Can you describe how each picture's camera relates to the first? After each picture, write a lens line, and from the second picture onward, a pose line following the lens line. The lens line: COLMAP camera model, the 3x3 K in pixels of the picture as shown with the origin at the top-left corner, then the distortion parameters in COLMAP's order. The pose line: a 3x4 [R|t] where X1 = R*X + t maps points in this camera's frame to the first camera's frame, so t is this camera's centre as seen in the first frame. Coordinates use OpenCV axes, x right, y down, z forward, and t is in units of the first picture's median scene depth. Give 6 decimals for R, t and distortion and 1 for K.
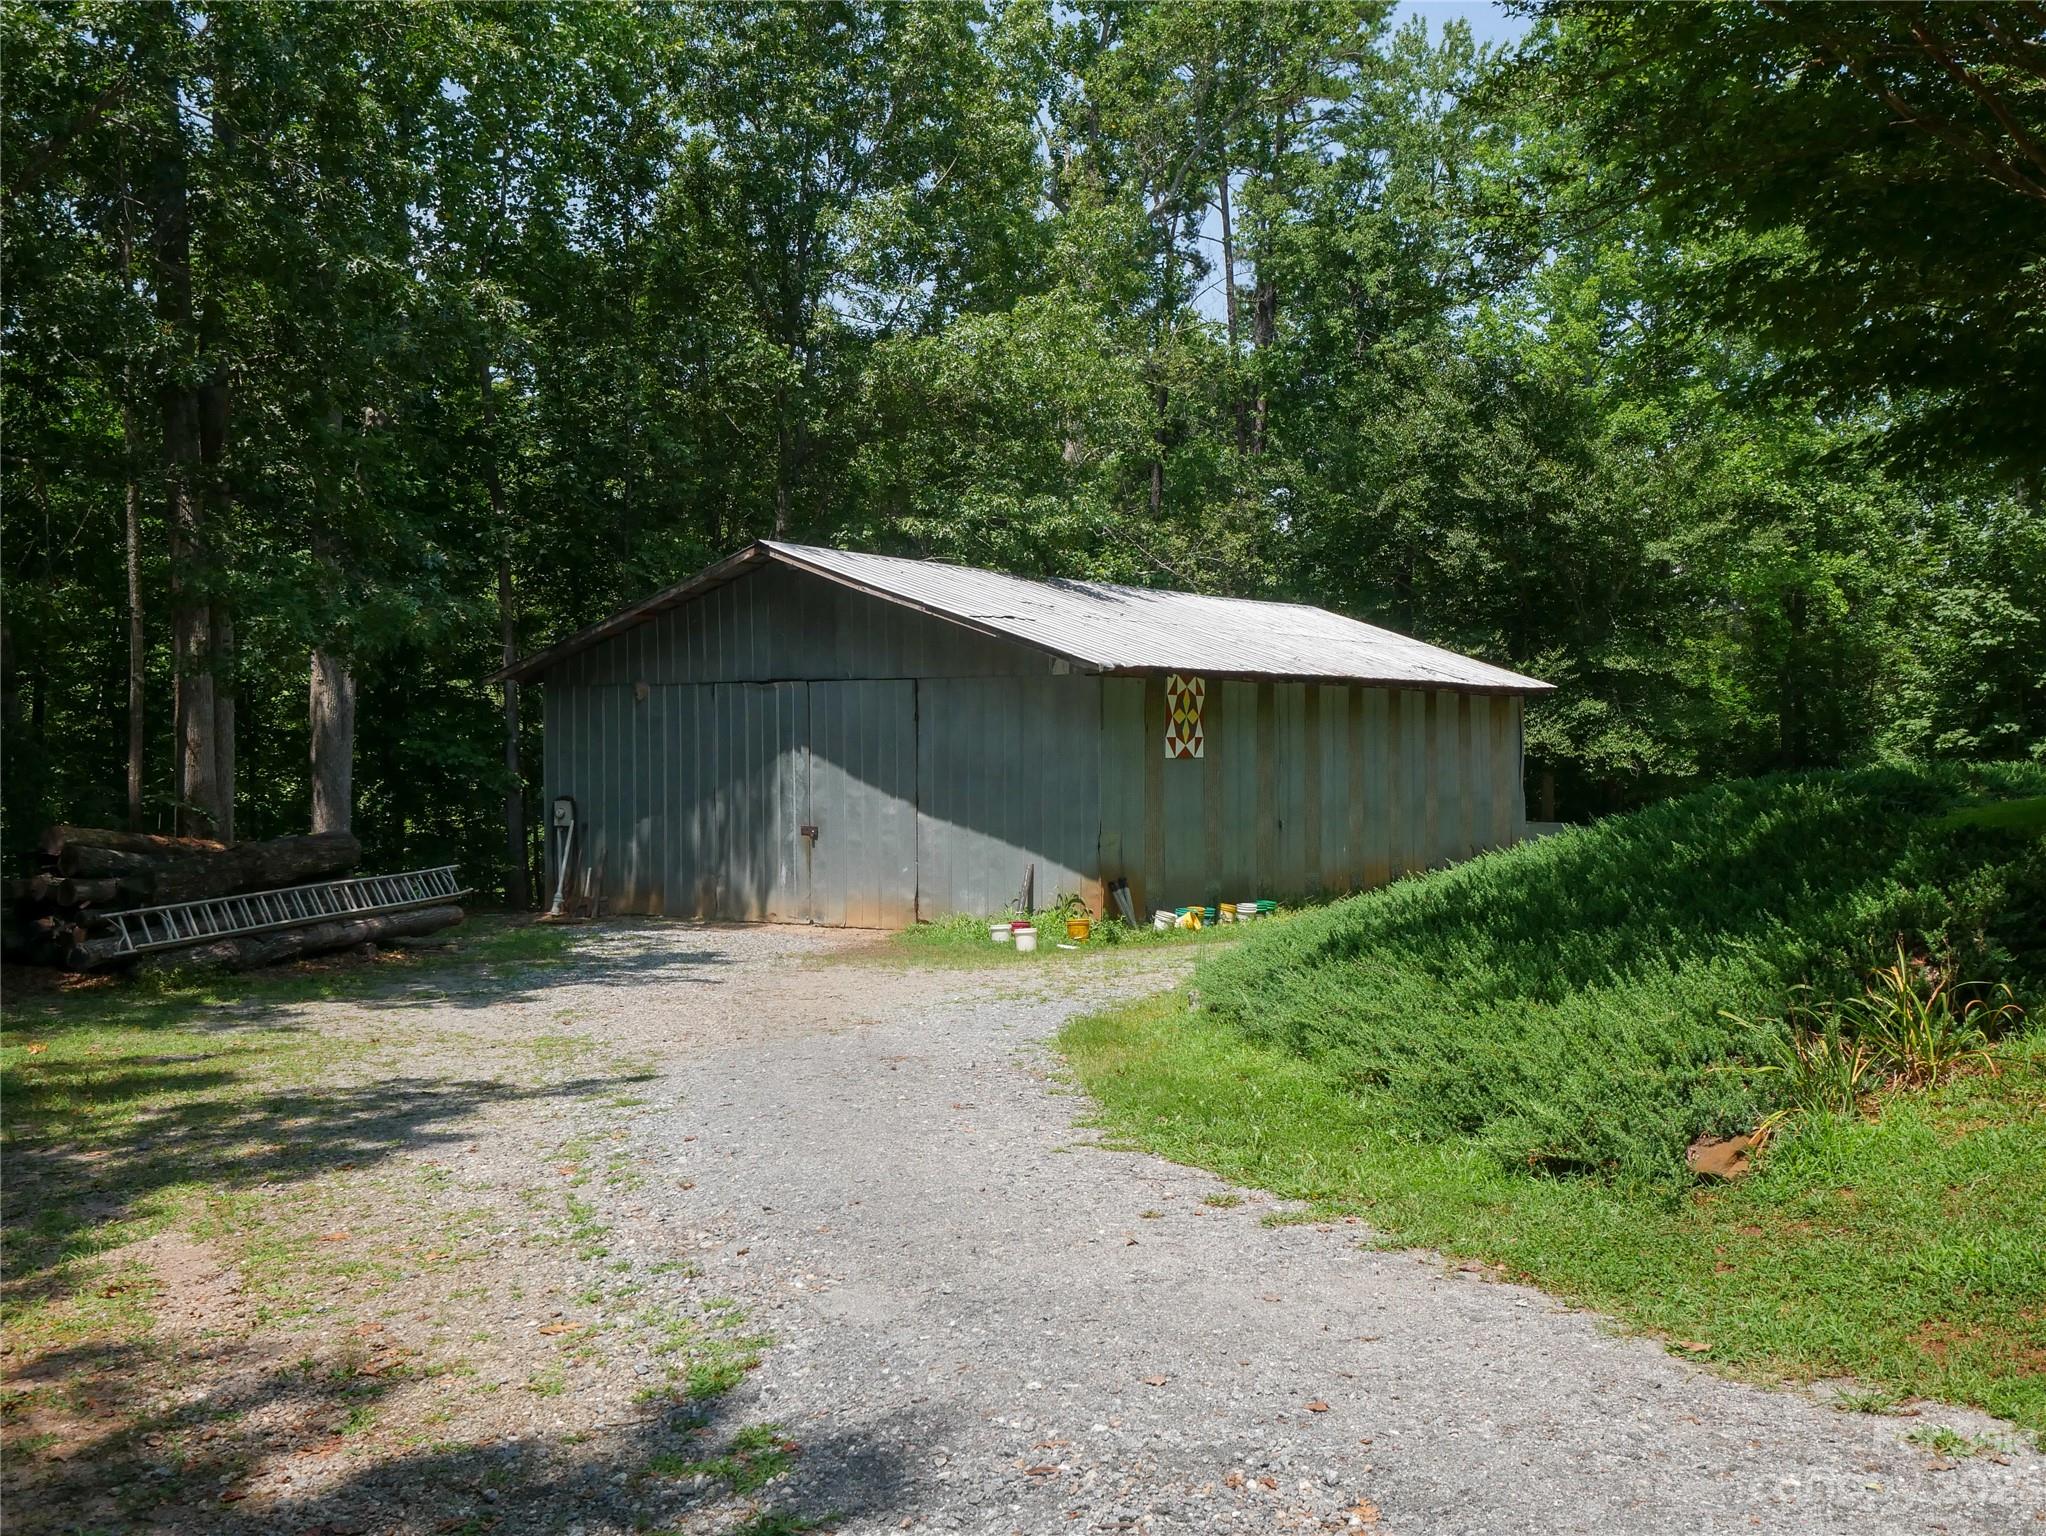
lens RADIAL K [[2136.3, 0, 1023.0], [0, 2136.3, 768.0], [0, 0, 1]] dist [0.063814, 0.001975]
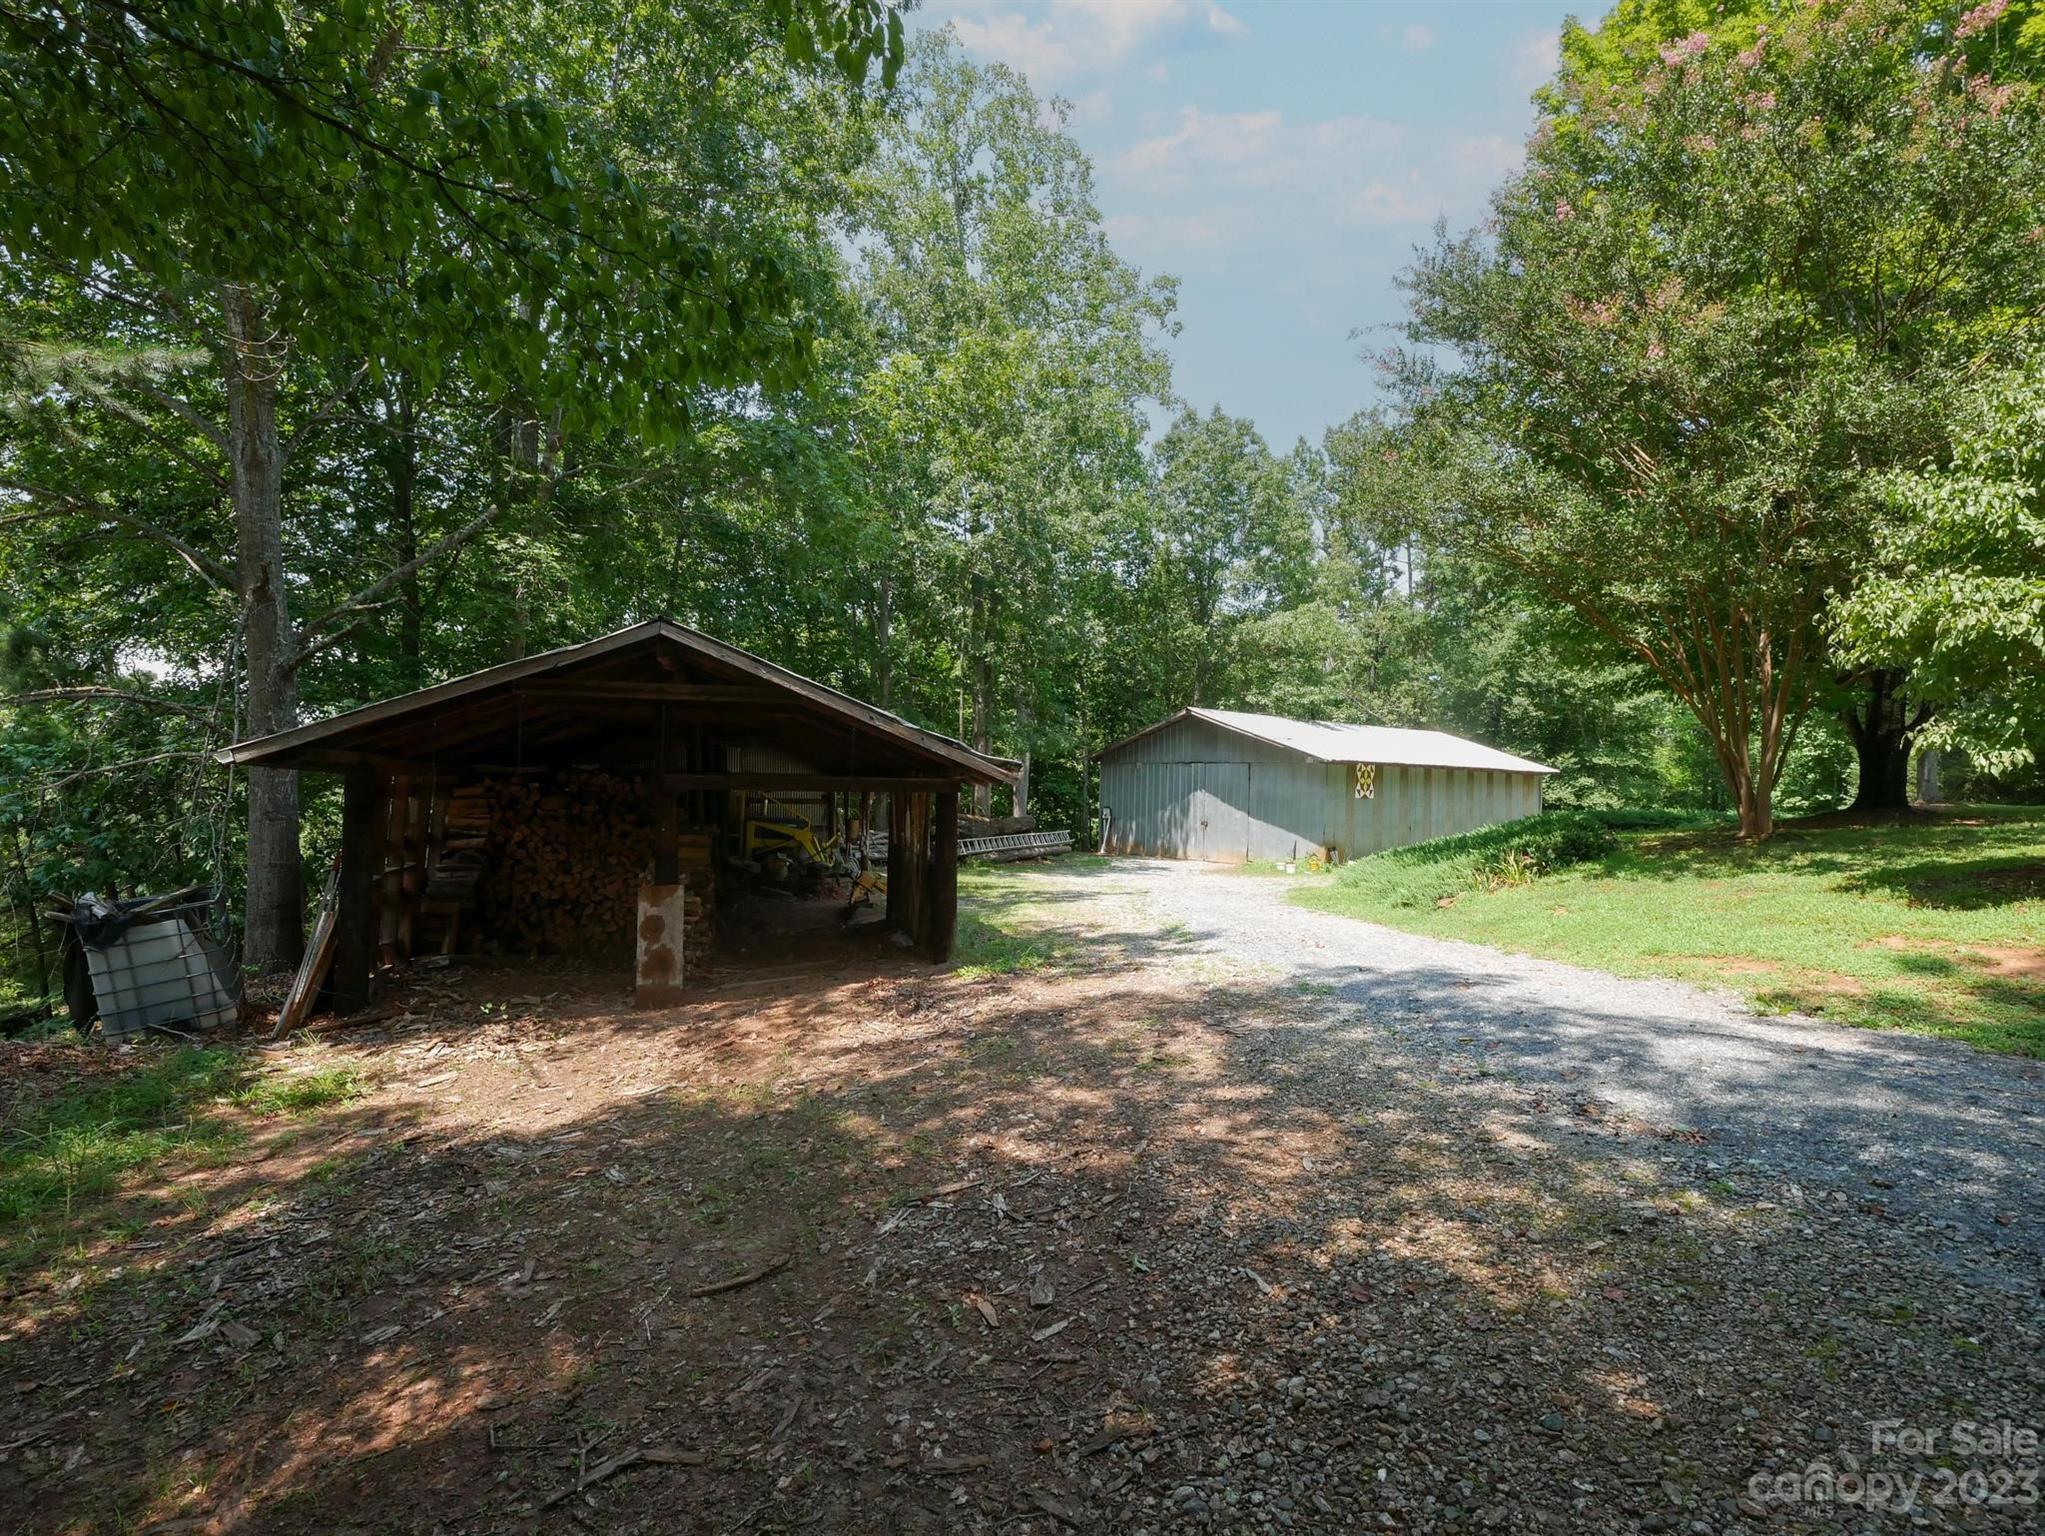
lens RADIAL K [[979.1, 0, 1022.5], [0, 979.1, 768.0], [0, 0, 1]] dist [0.019099, -0.000199]
pose [[0.958514, 0.020991, -0.284273, 0.015159], [-0.029881, 0.999190, -0.026971, 0.001865], [0.283476, 0.034347, 0.958364, -0.119884]]
